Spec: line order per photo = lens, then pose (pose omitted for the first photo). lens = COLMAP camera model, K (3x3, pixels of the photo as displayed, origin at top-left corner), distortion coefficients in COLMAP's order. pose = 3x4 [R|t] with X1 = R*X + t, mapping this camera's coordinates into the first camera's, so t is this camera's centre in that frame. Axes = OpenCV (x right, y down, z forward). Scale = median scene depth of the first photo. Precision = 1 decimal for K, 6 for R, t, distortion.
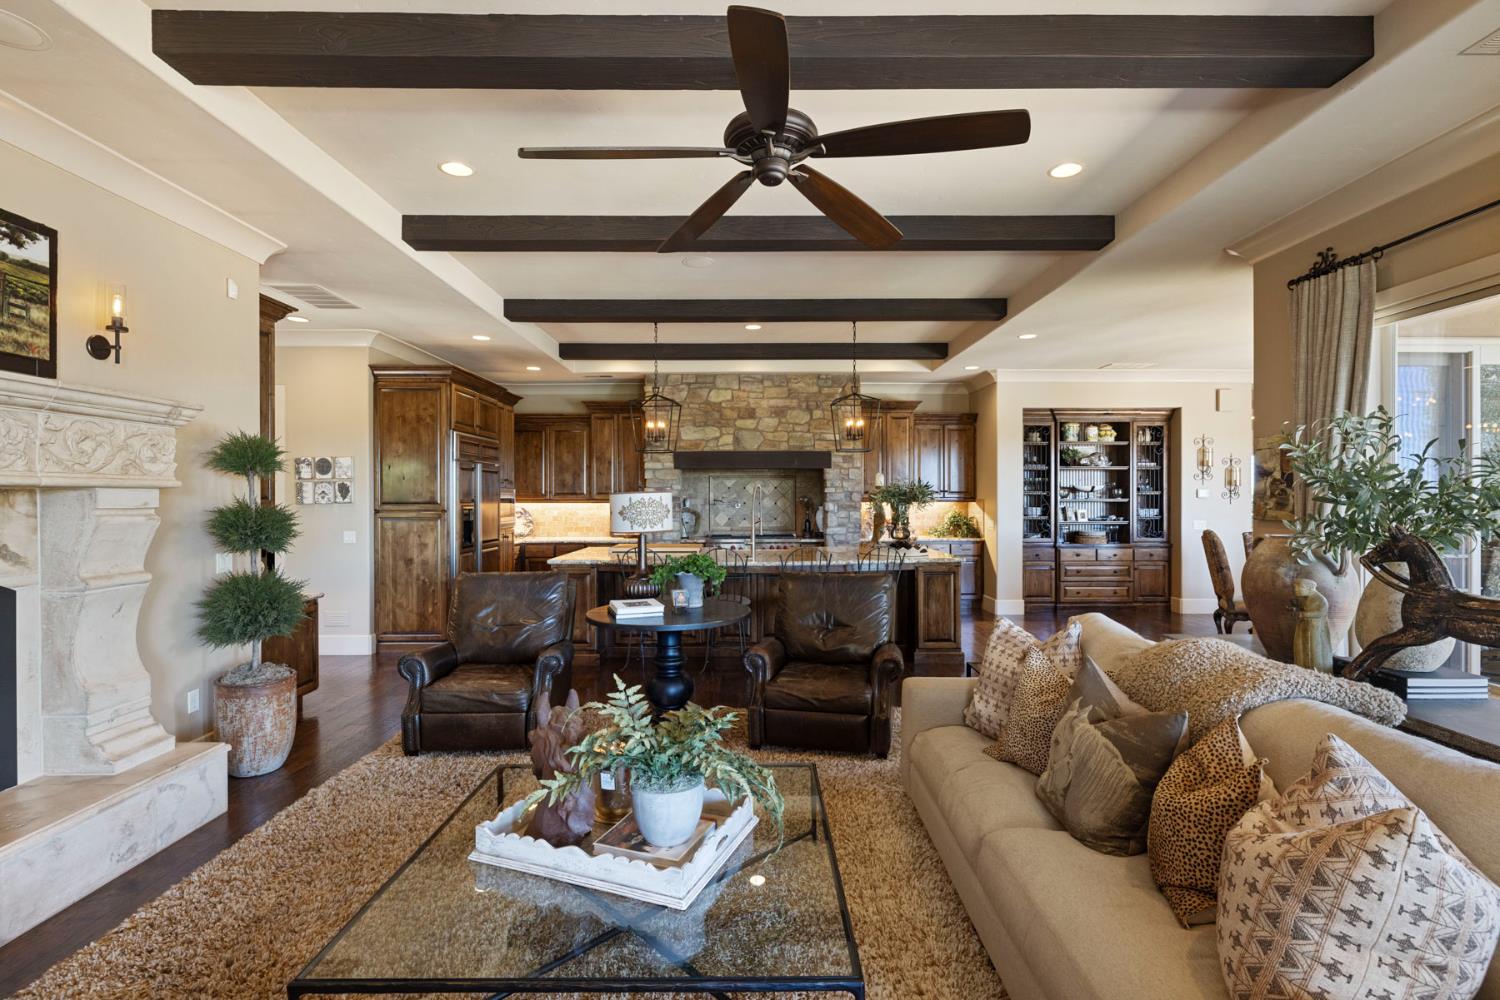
lens RADIAL K [[714.3, 0, 750.8], [0, 714.3, 500.5], [0, 0, 1]] dist [0.001443, 0.000175]
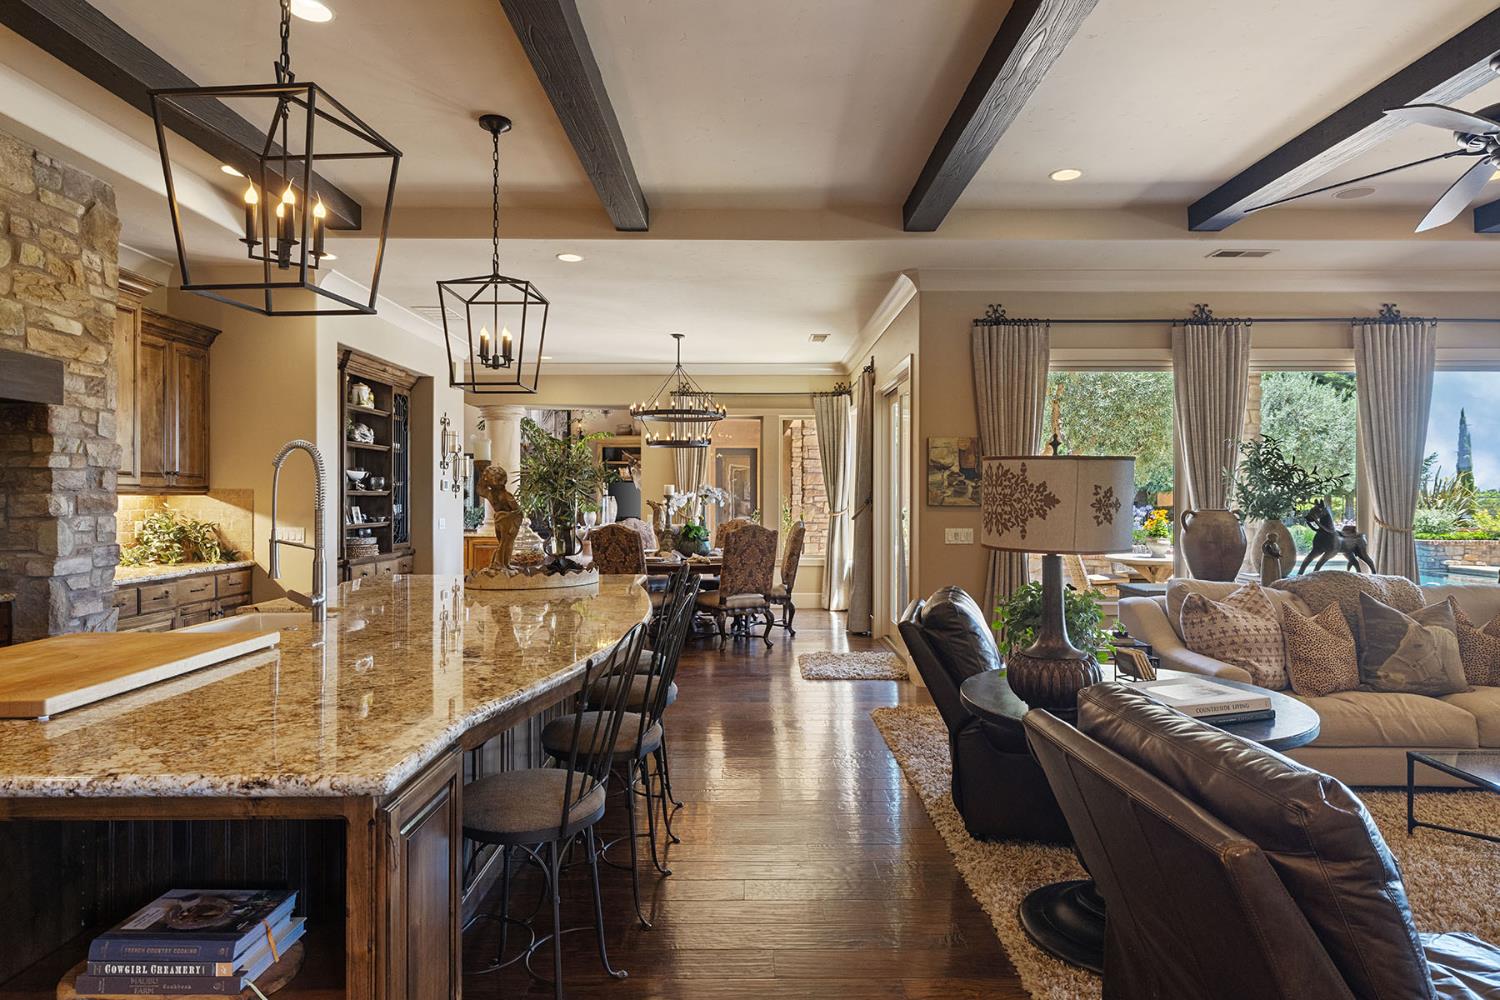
lens RADIAL K [[840.5, 0, 748.6], [0, 840.5, 499.4], [0, 0, 1]] dist [-0.006789, -0.000874]
pose [[-0.002876, 0.001111, 0.999995, -0.587853], [0.004924, 0.999987, -0.001096, 0.014017], [-0.999984, 0.004921, -0.002882, 1.087930]]
